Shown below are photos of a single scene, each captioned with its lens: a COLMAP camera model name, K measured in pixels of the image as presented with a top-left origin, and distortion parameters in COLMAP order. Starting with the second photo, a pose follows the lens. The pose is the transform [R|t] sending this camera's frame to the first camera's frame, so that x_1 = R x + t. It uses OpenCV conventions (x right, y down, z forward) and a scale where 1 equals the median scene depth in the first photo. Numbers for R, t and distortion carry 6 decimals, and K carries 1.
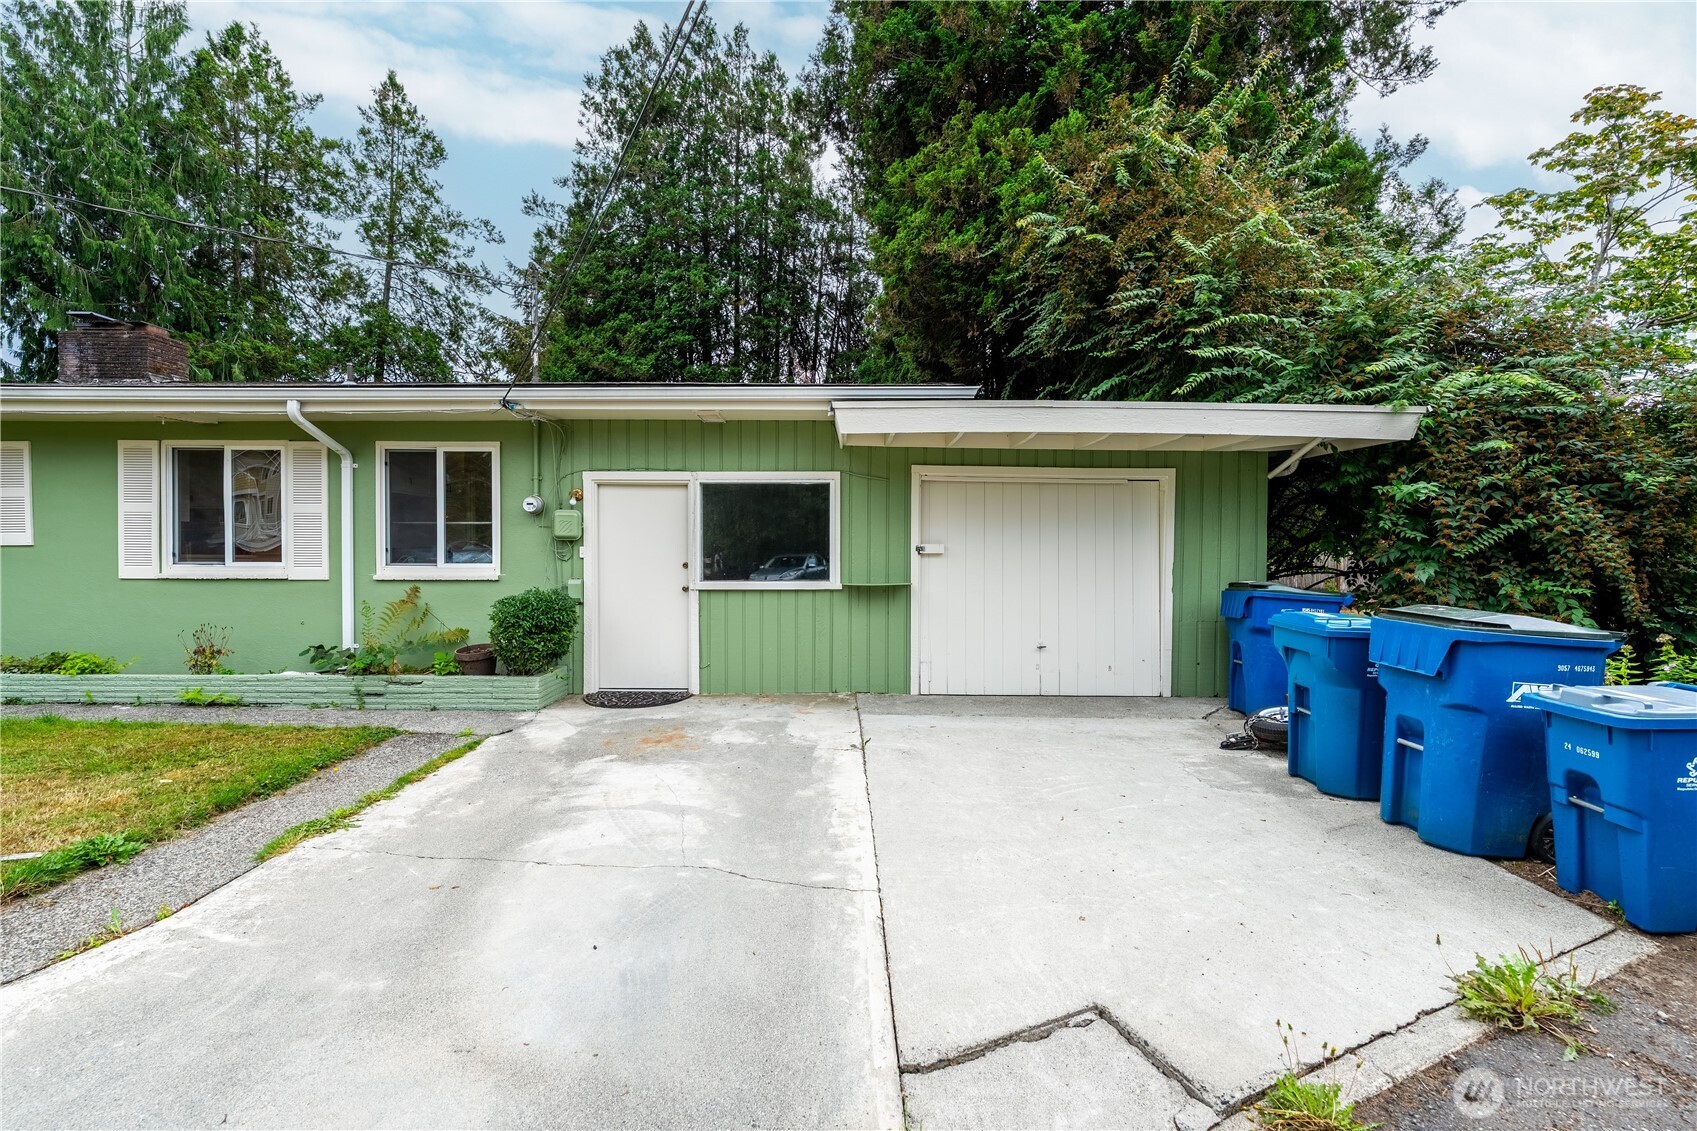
lens RADIAL K [[728.7, 0, 848.6], [0, 728.7, 571.2], [0, 0, 1]] dist [-0.006061, -0.001014]
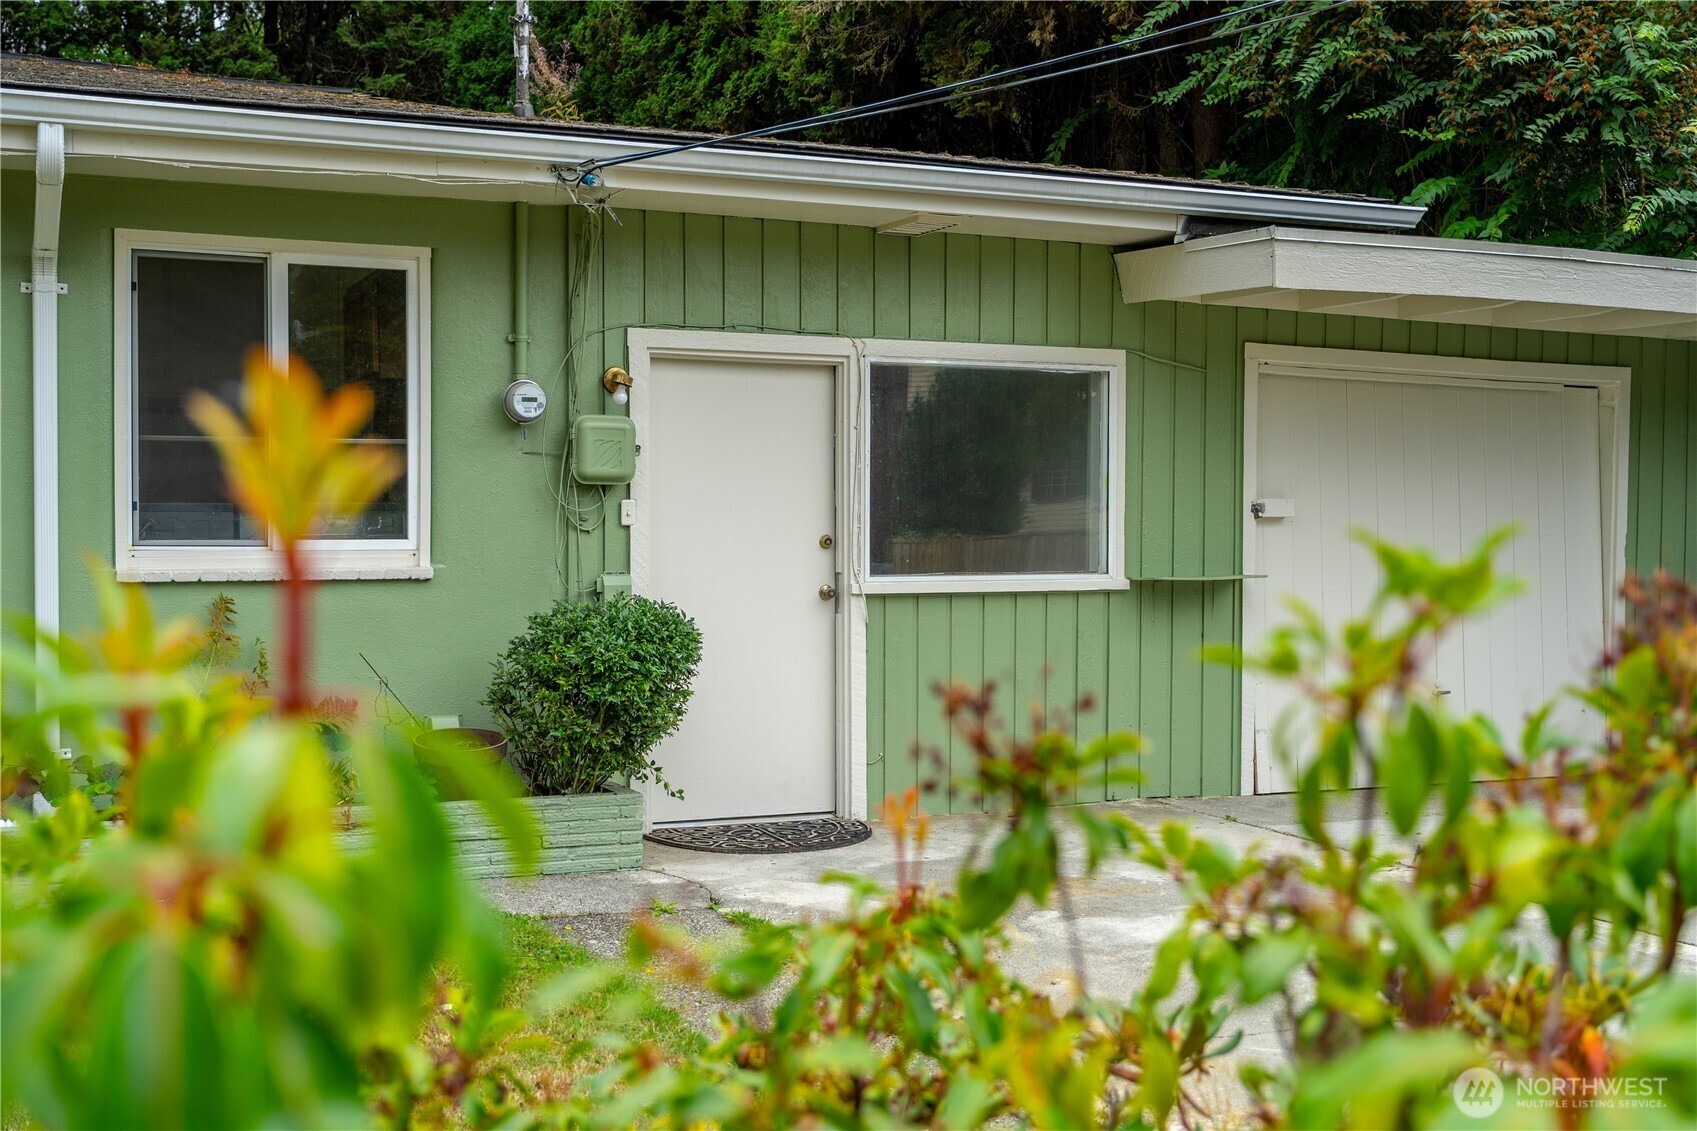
lens RADIAL K [[1878.5, 0, 845.6], [0, 1878.5, 569.0], [0, 0, 1]] dist [-0.012337, 0.000000]
pose [[0.913585, -0.009319, 0.406542, -0.700687], [0.001225, 0.999796, 0.020165, -0.014801], [-0.406647, -0.017924, 0.913410, -0.084027]]
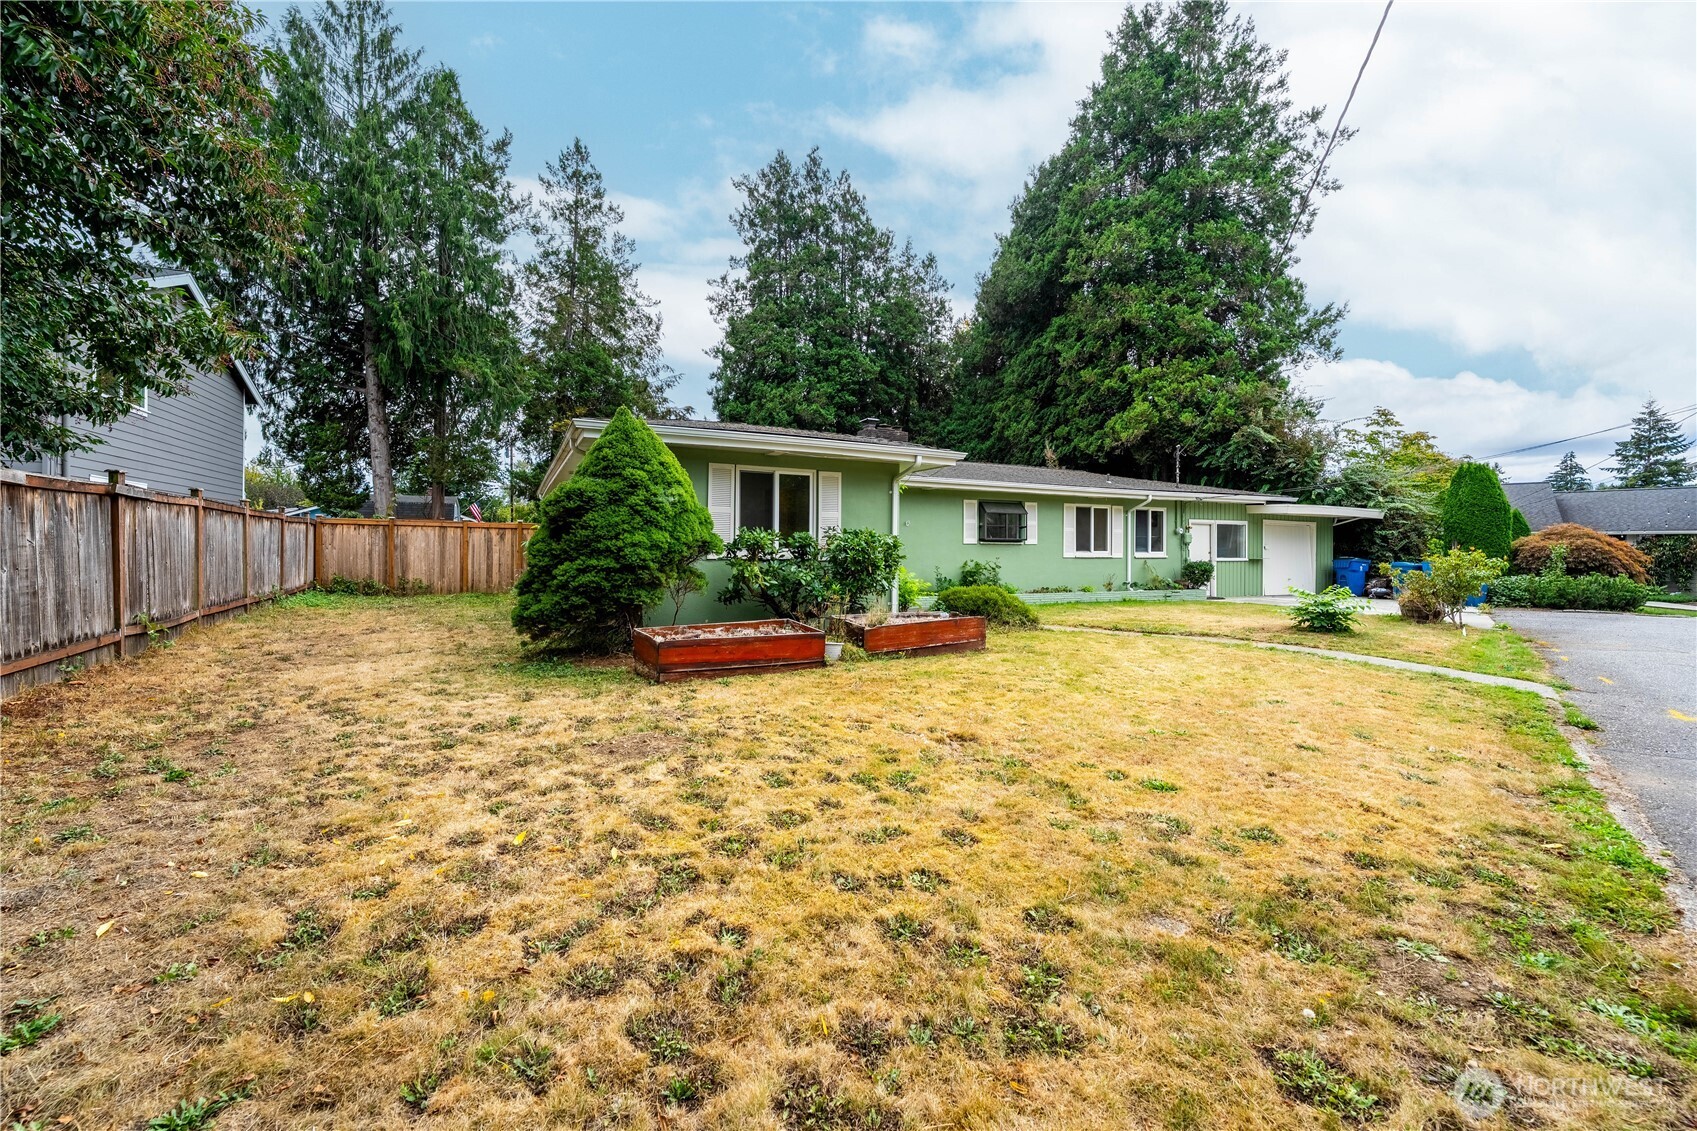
lens RADIAL K [[728.7, 0, 847.2], [0, 728.7, 557.5], [0, 0, 1]] dist [-0.006061, -0.001014]
pose [[0.902175, -0.000463, 0.431370, -2.807572], [0.001944, 0.999994, -0.002993, 0.019543], [-0.431366, 0.003539, 0.902170, -1.002576]]
